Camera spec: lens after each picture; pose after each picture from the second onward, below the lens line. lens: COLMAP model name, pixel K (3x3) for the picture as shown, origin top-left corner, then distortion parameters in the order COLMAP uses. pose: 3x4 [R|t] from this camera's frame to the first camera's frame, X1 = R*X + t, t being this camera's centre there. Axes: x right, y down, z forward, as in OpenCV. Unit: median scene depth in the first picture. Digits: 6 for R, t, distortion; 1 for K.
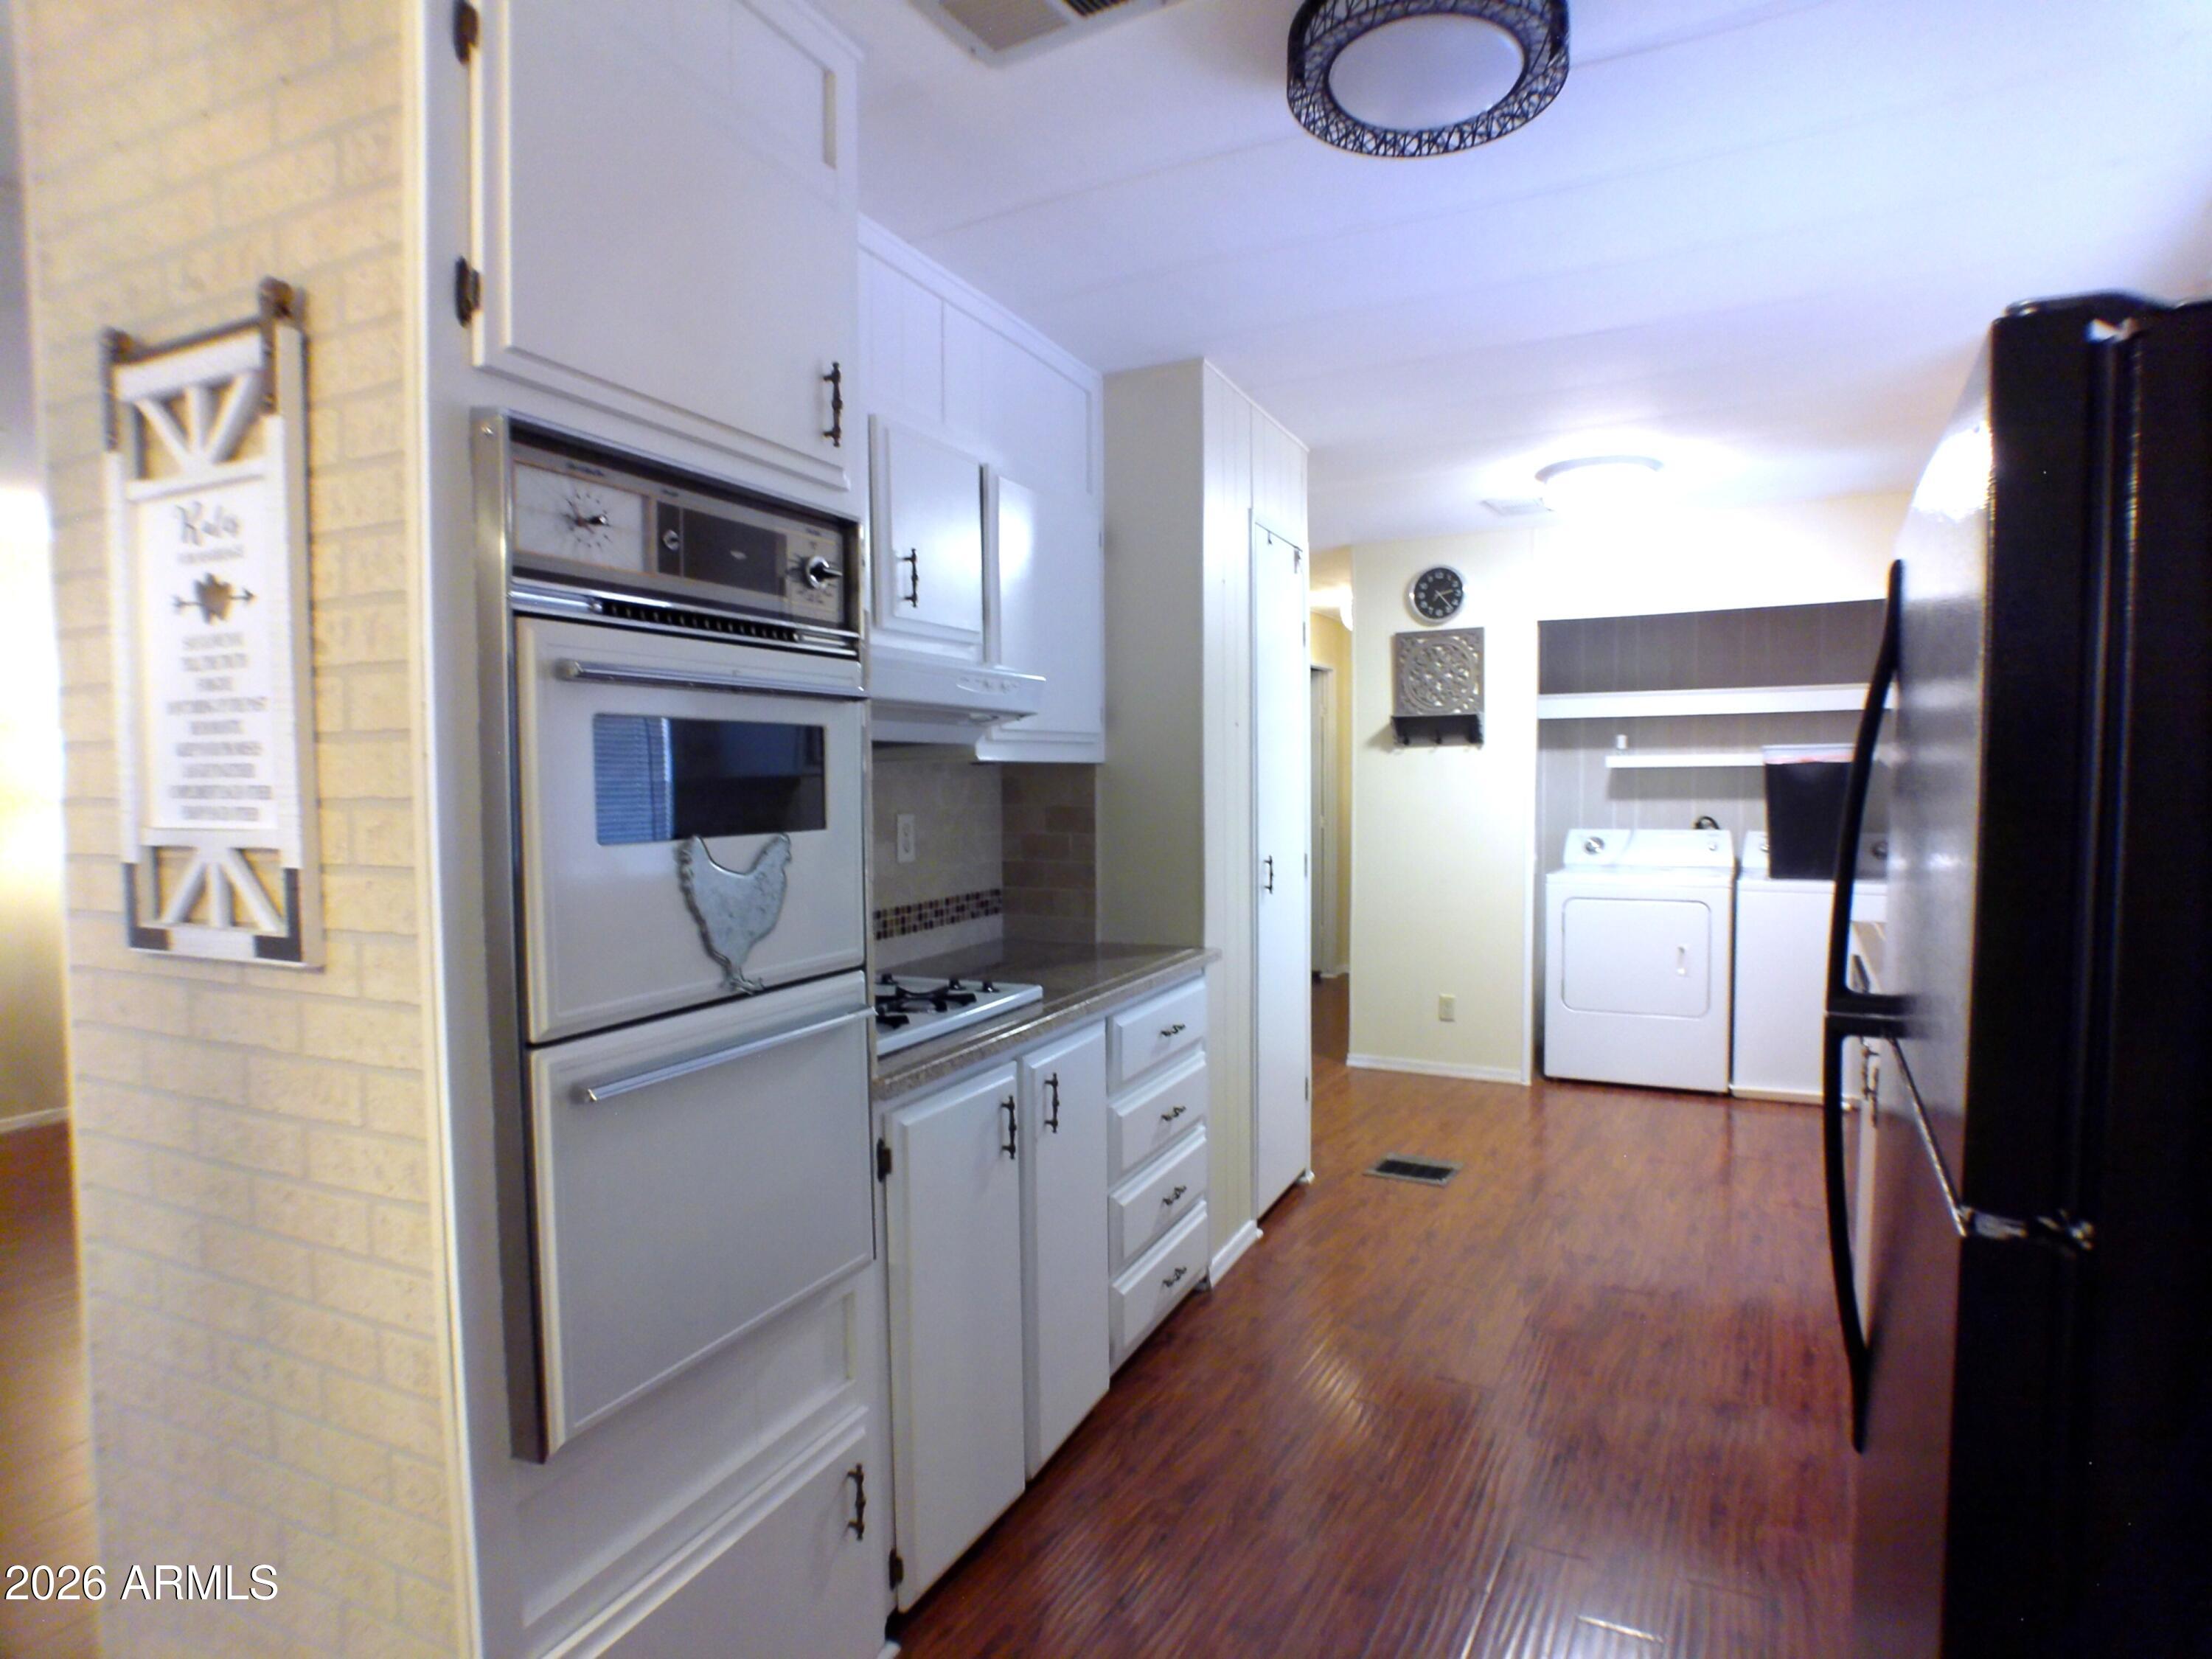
lens RADIAL K [[1267.1, 0, 1106.0], [0, 1267.1, 829.5], [0, 0, 1]] dist [-0.033518, 0.000042]
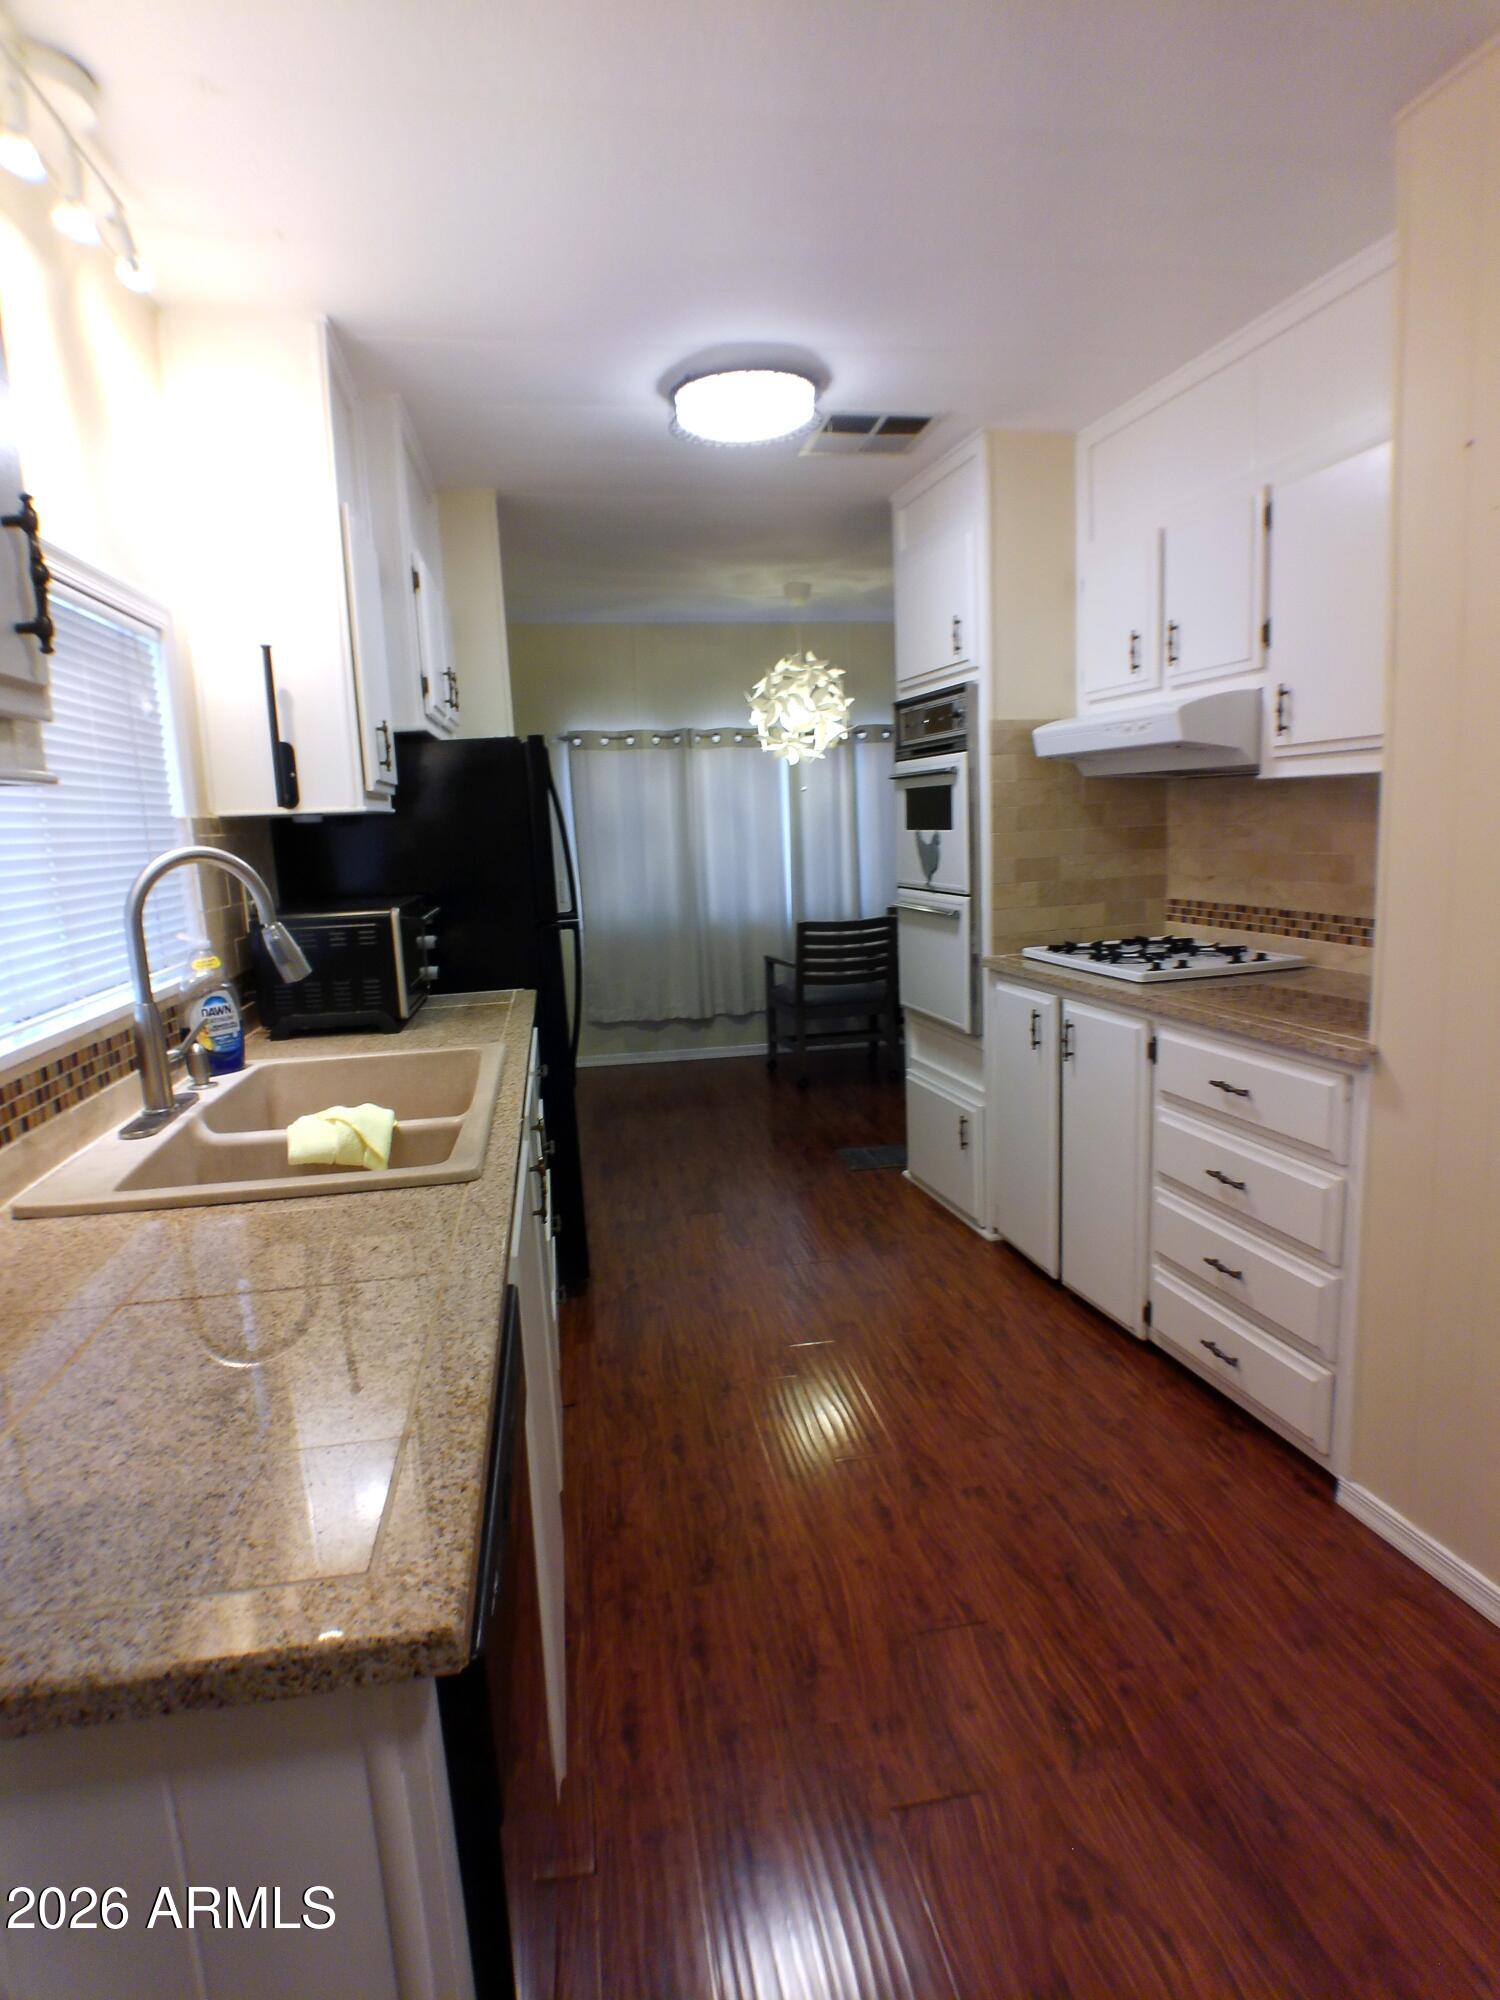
lens RADIAL K [[1129.3, 0, 750.0], [0, 1129.3, 1000.0], [0, 0, 1]] dist [-0.054584, 0.036362]
pose [[-0.780893, 0.146904, -0.607146, 0.836176], [0.022929, 0.978039, 0.207155, -0.080553], [0.624244, 0.147844, -0.767112, 1.470674]]
